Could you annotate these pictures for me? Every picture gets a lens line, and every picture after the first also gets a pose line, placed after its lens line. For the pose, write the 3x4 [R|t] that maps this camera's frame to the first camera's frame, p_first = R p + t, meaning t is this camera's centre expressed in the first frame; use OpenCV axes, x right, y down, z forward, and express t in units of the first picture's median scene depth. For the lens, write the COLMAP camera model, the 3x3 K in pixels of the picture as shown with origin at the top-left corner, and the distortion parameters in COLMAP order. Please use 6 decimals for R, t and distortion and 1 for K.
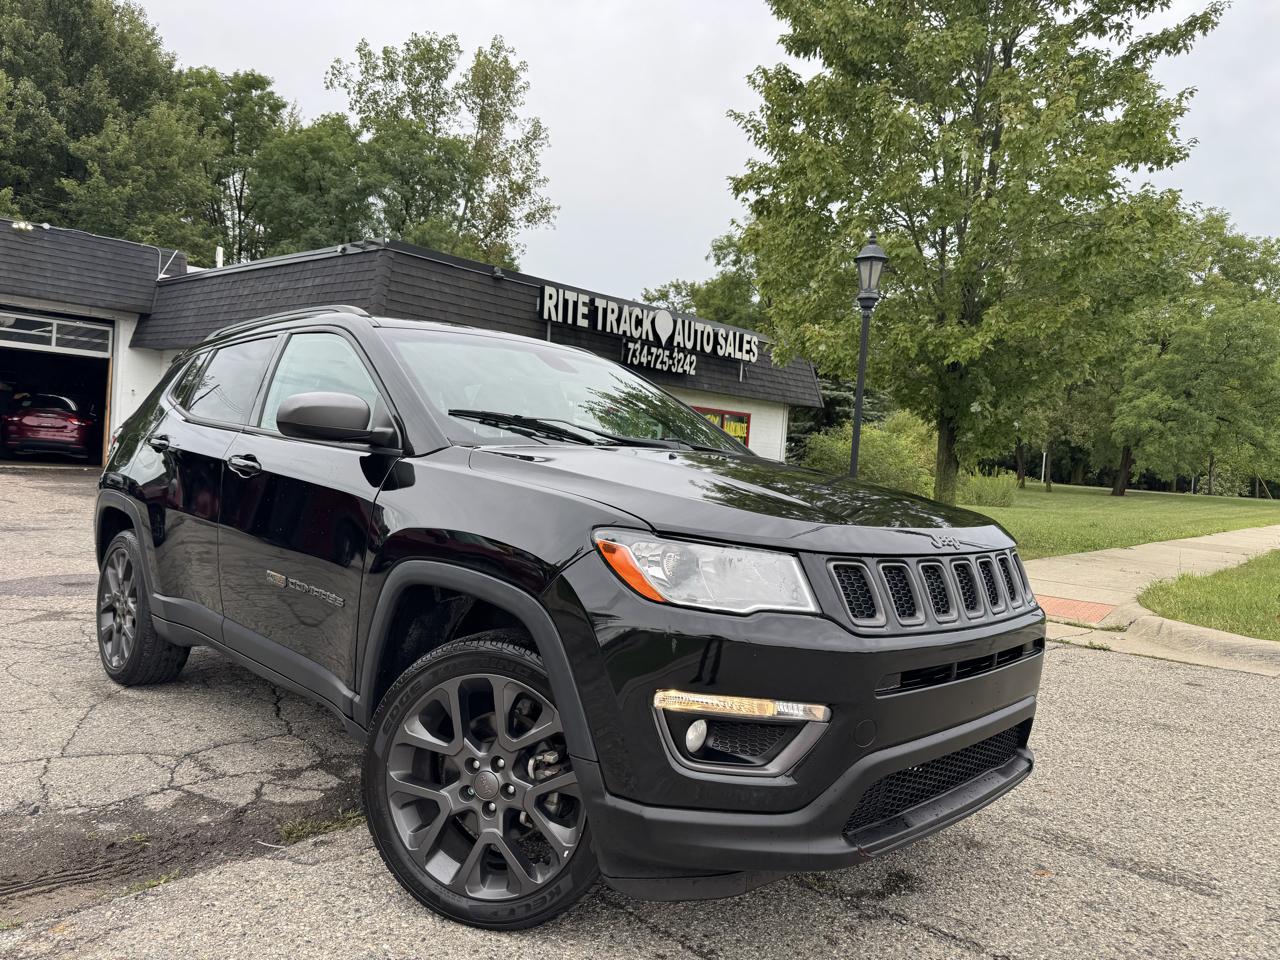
lens RADIAL K [[893.6, 0, 640.0], [0, 893.6, 480.0], [0, 0, 1]] dist [0.004531, -0.016725]
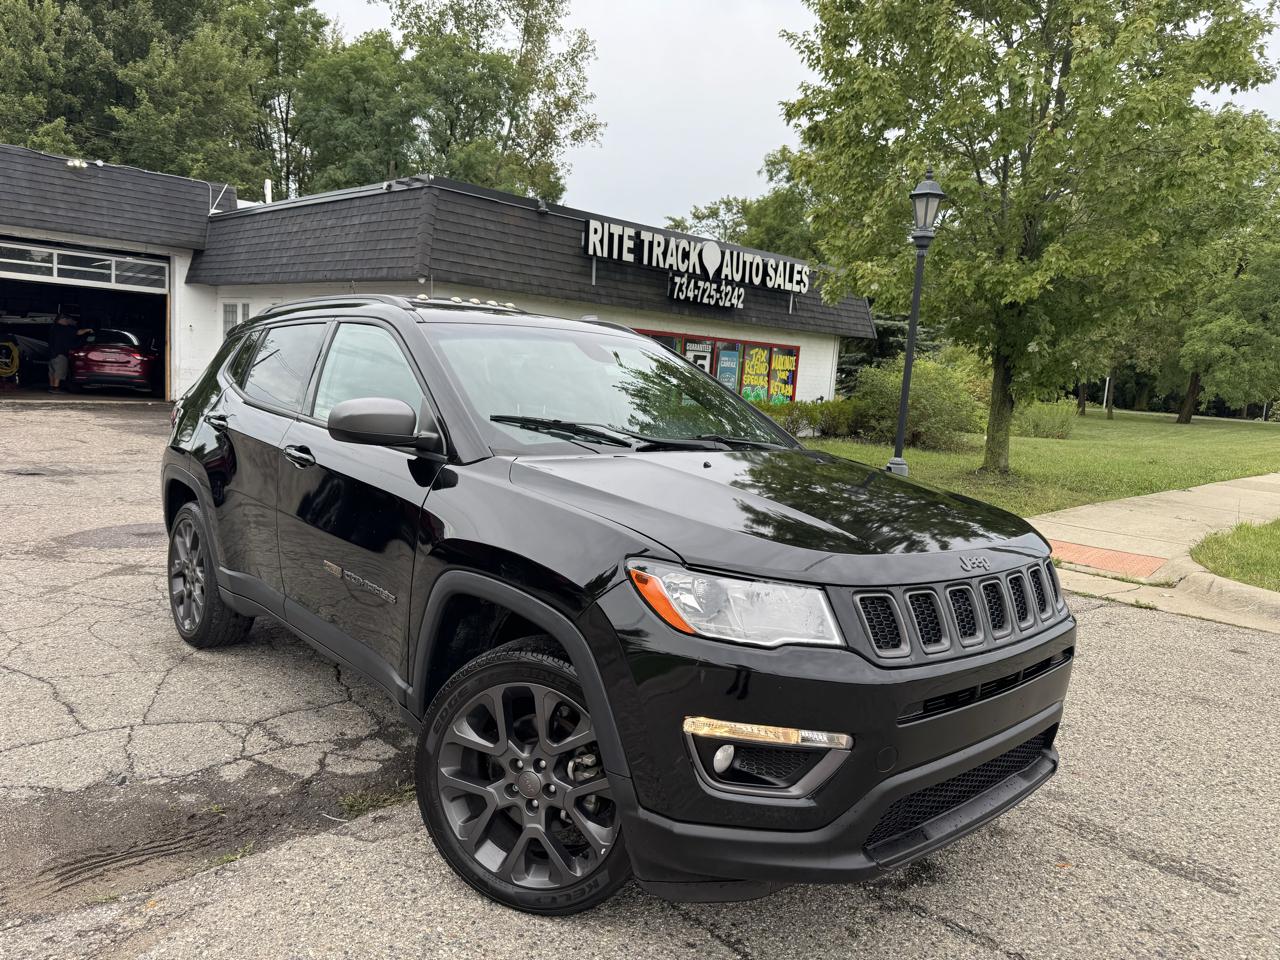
lens RADIAL K [[893.3, 0, 634.2], [0, 893.3, 490.1], [0, 0, 1]] dist [-0.001424, -0.010246]
pose [[0.998193, 0.005567, -0.059829, 0.002330], [0.000137, 0.995486, 0.094913, -0.016433], [0.060087, -0.094750, 0.993686, -0.003316]]
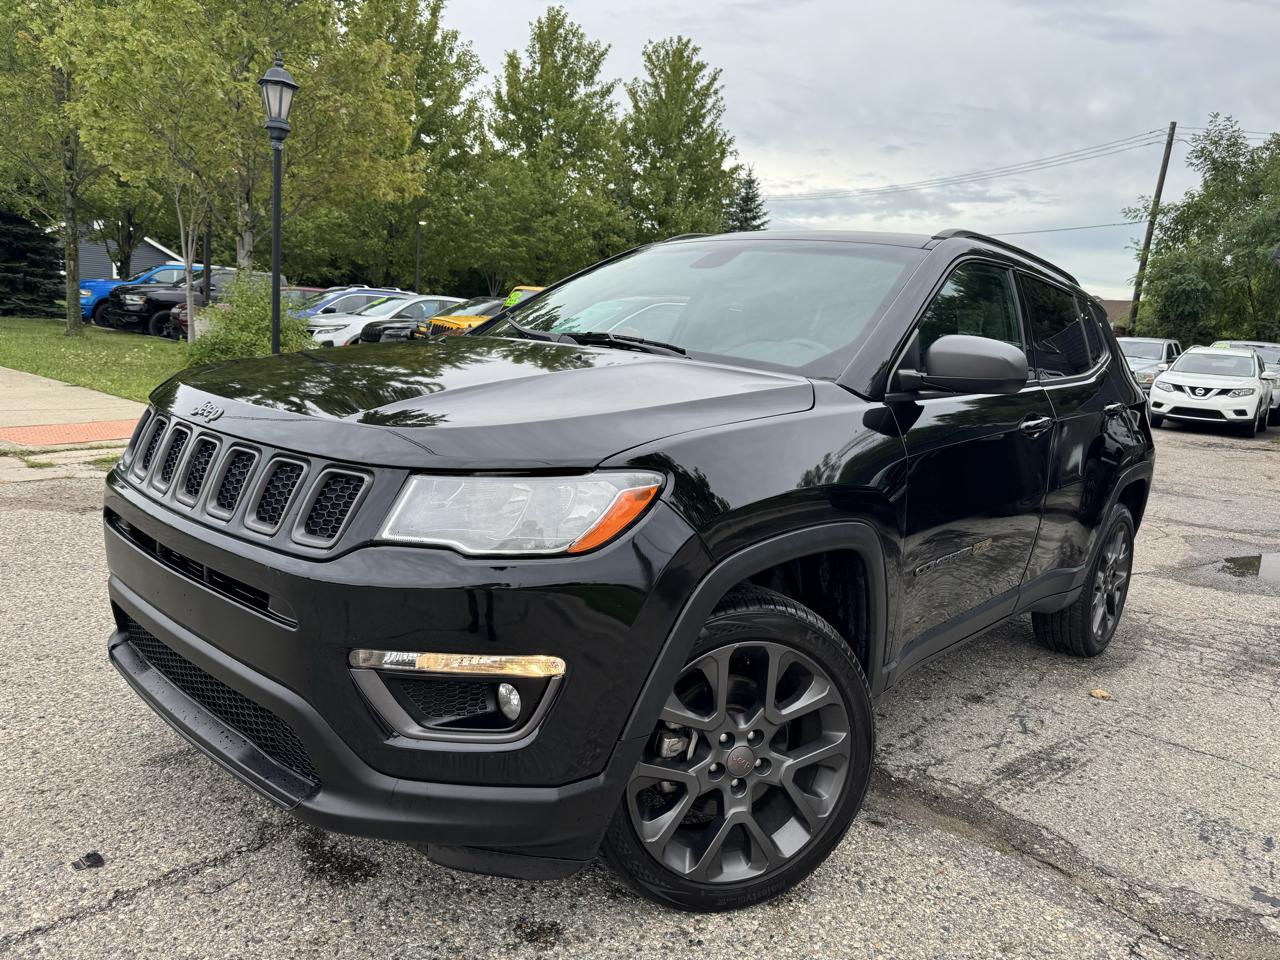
lens RADIAL K [[901.0, 0, 640.0], [0, 901.0, 480.0], [0, 0, 1]] dist [0.001621, -0.008447]
pose [[0.084949, 0.096920, -0.991660, 0.181363], [-0.095547, 0.991464, 0.088716, 0.003232], [0.991793, 0.087214, 0.093484, 0.197385]]
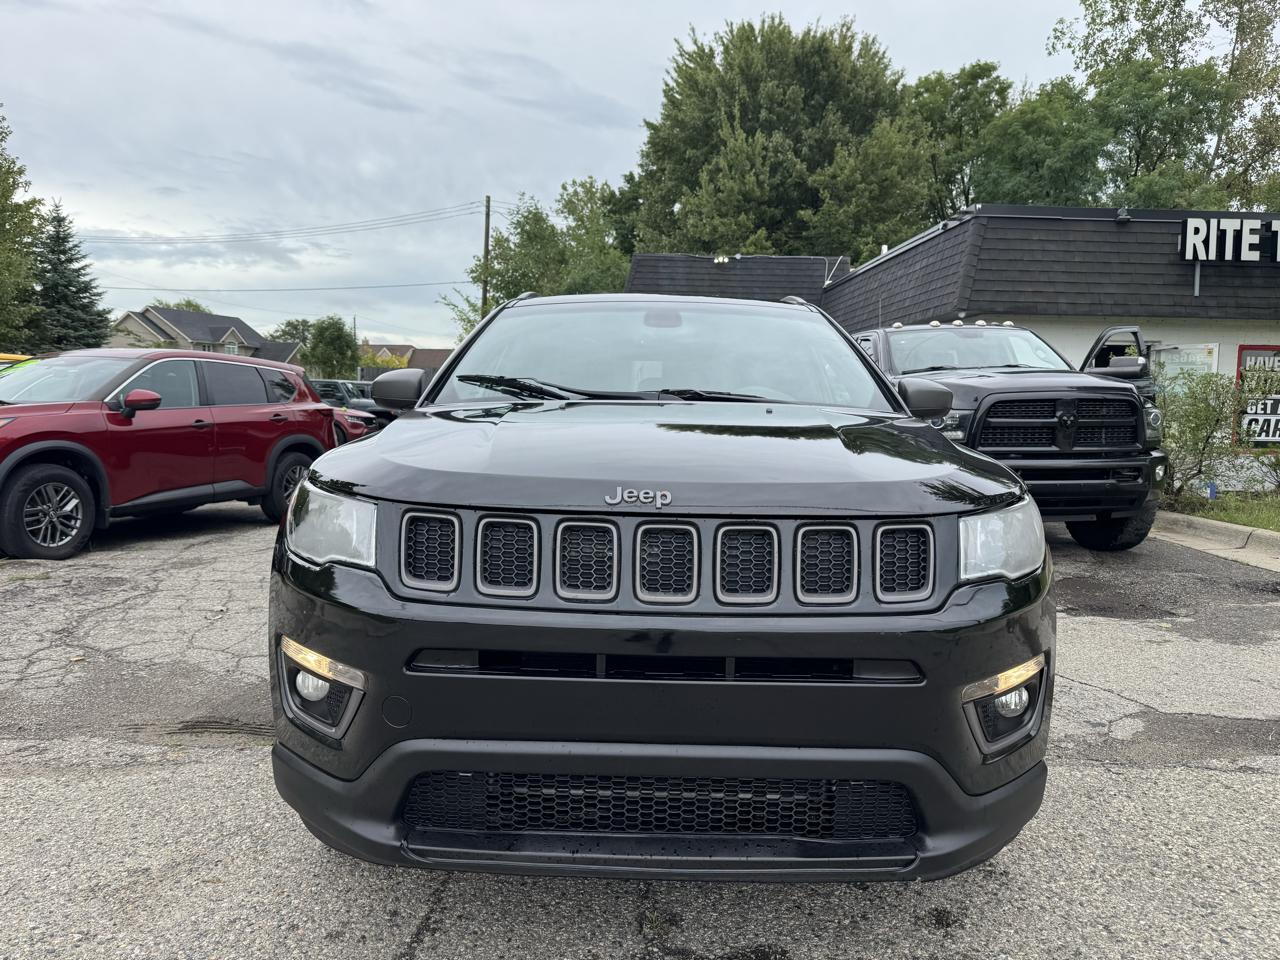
lens RADIAL K [[909.1, 0, 661.2], [0, 909.1, 479.5], [0, 0, 1]] dist [0.007251, -0.014174]
pose [[0.724261, -0.011867, -0.689423, 0.129489], [0.020517, 0.999780, 0.004344, 0.008026], [0.689220, -0.017291, 0.724346, 0.069585]]
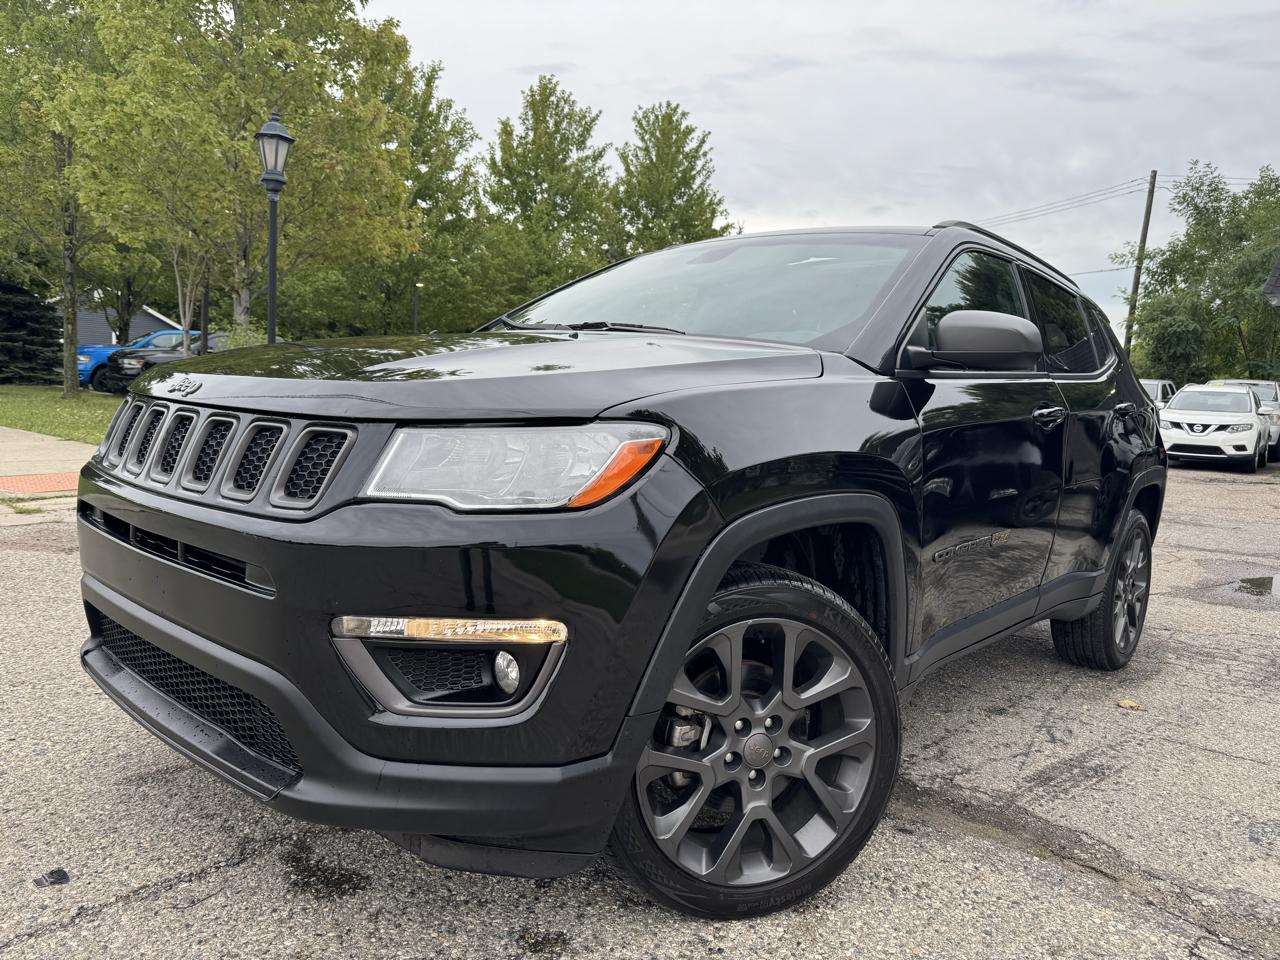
lens RADIAL K [[902.3, 0, 641.1], [0, 902.3, 480.2], [0, 0, 1]] dist [-0.000214, -0.006453]
pose [[0.088190, 0.030415, -0.995639, 0.175166], [-0.071329, 0.997161, 0.024143, 0.015903], [0.993546, 0.068889, 0.090109, 0.198550]]
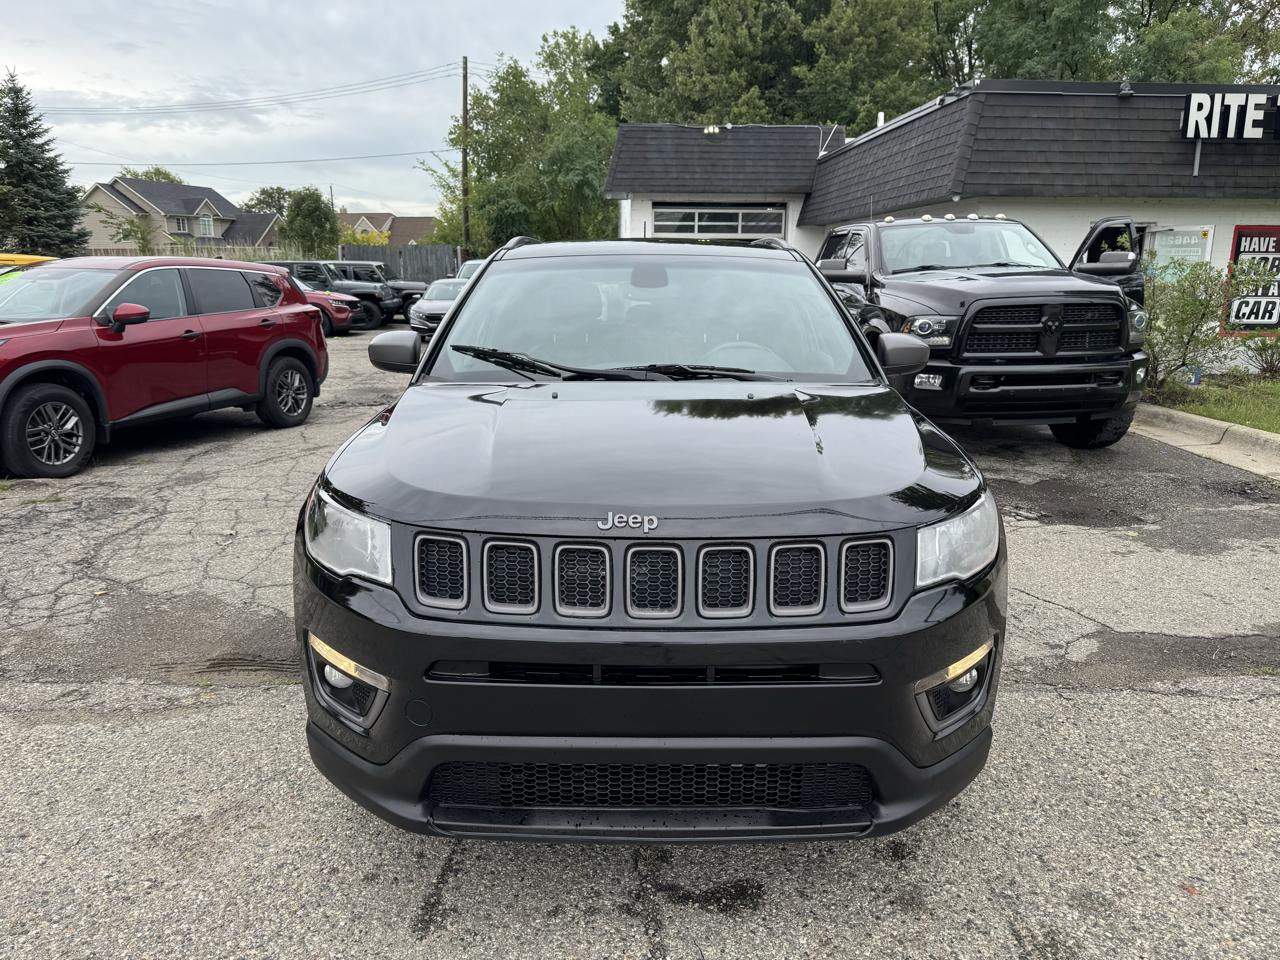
lens RADIAL K [[908.8, 0, 659.3], [0, 908.8, 479.9], [0, 0, 1]] dist [0.004988, -0.010775]
pose [[0.729770, 0.076558, -0.679392, 0.137016], [0.031547, 0.988882, 0.145320, -0.012873], [0.682964, -0.127483, 0.719241, 0.063371]]
